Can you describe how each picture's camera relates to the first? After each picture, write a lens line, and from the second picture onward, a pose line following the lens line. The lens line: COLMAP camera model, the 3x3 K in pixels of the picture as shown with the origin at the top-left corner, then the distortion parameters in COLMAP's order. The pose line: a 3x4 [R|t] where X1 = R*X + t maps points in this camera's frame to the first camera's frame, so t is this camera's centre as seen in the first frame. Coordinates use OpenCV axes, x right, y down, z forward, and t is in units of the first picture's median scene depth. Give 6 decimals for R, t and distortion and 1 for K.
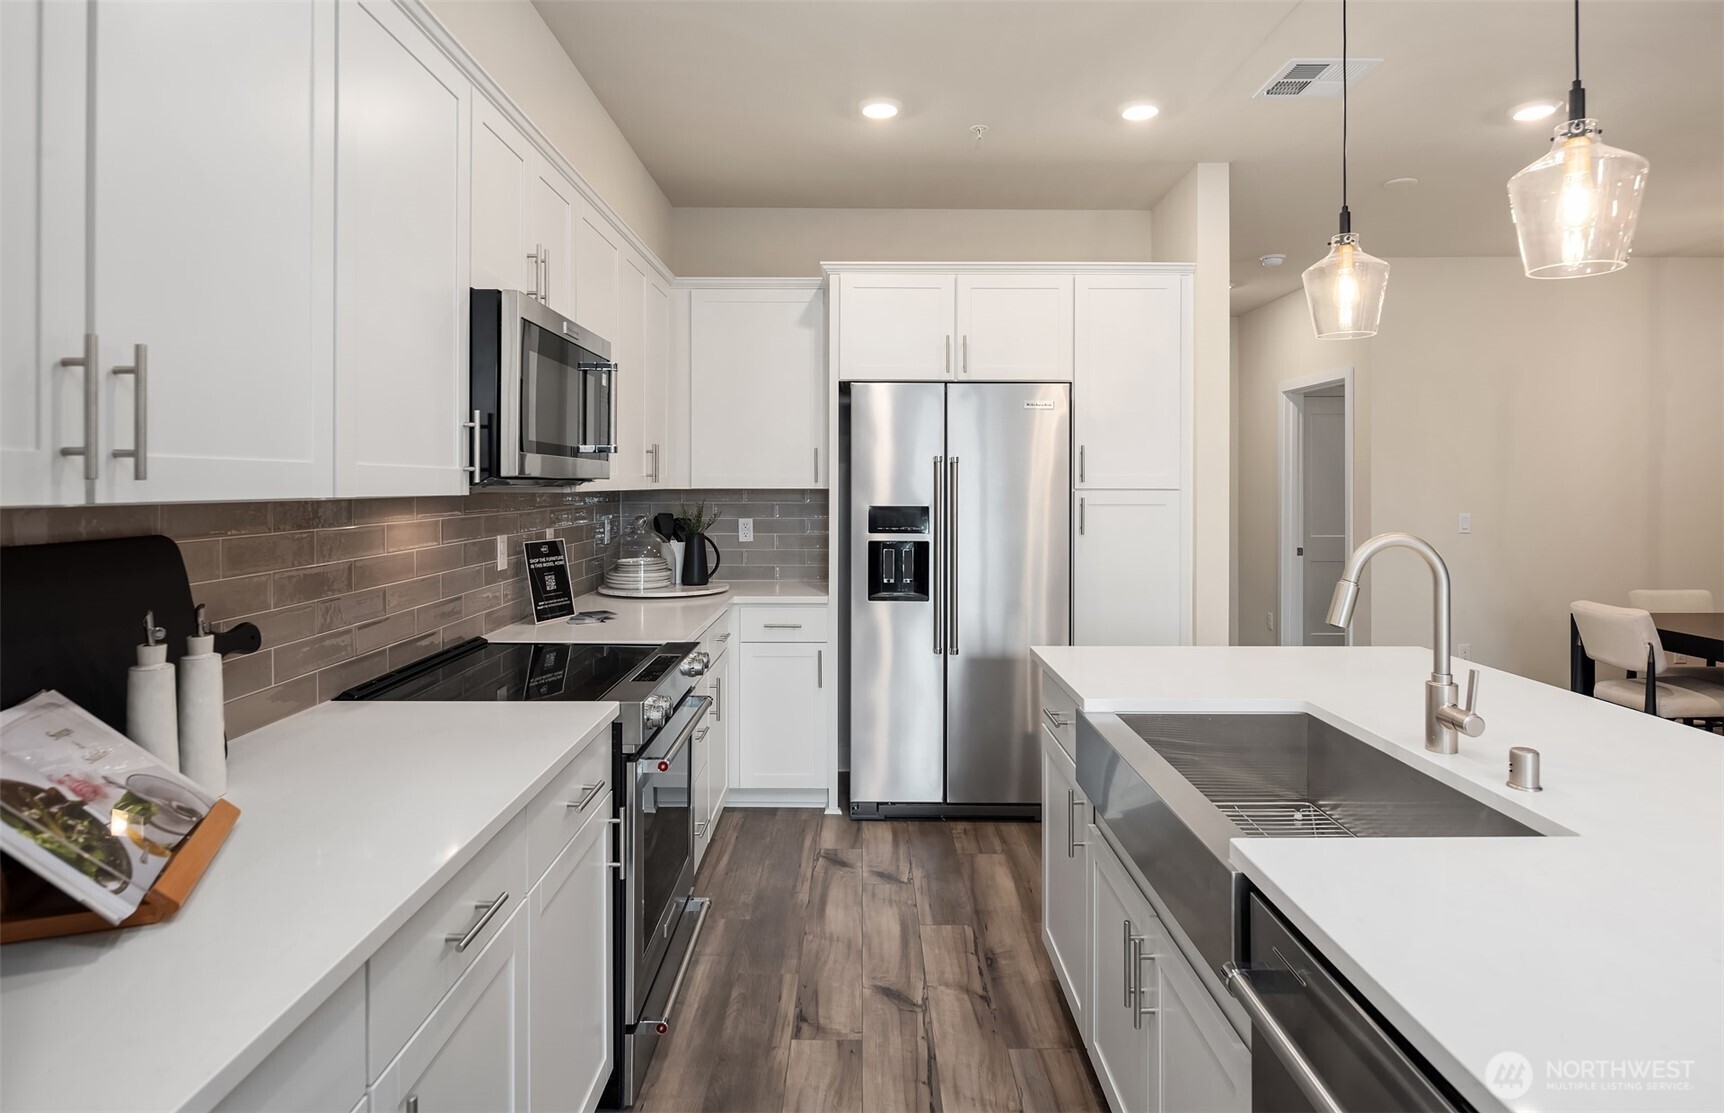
lens RADIAL K [[963.0, 0, 877.5], [0, 963.0, 485.9], [0, 0, 1]] dist [0.031527, 0.000120]
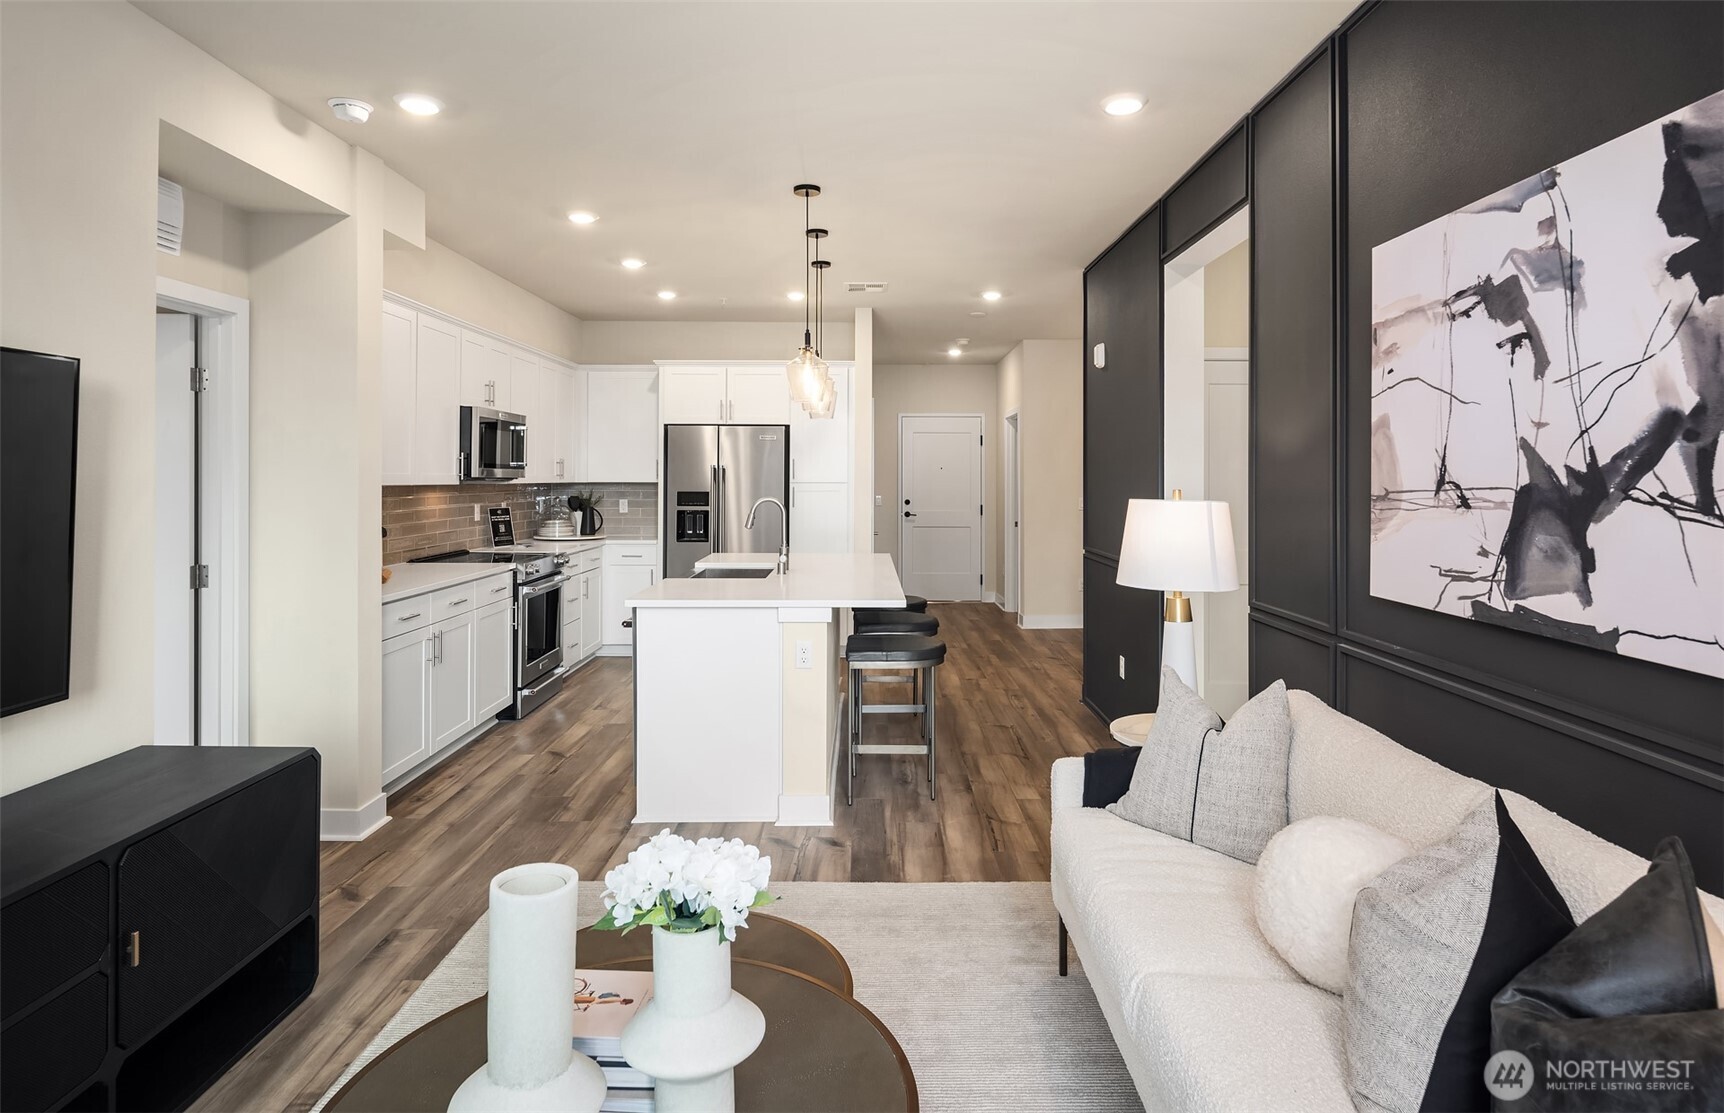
lens RADIAL K [[963.0, 0, 864.0], [0, 963.0, 466.3], [0, 0, 1]] dist [0.031527, 0.000120]
pose [[0.999833, 0.001962, -0.018164, 0.440115], [-0.002216, 0.999900, -0.013964, -0.003276], [0.018135, 0.014002, 0.999737, -0.978695]]
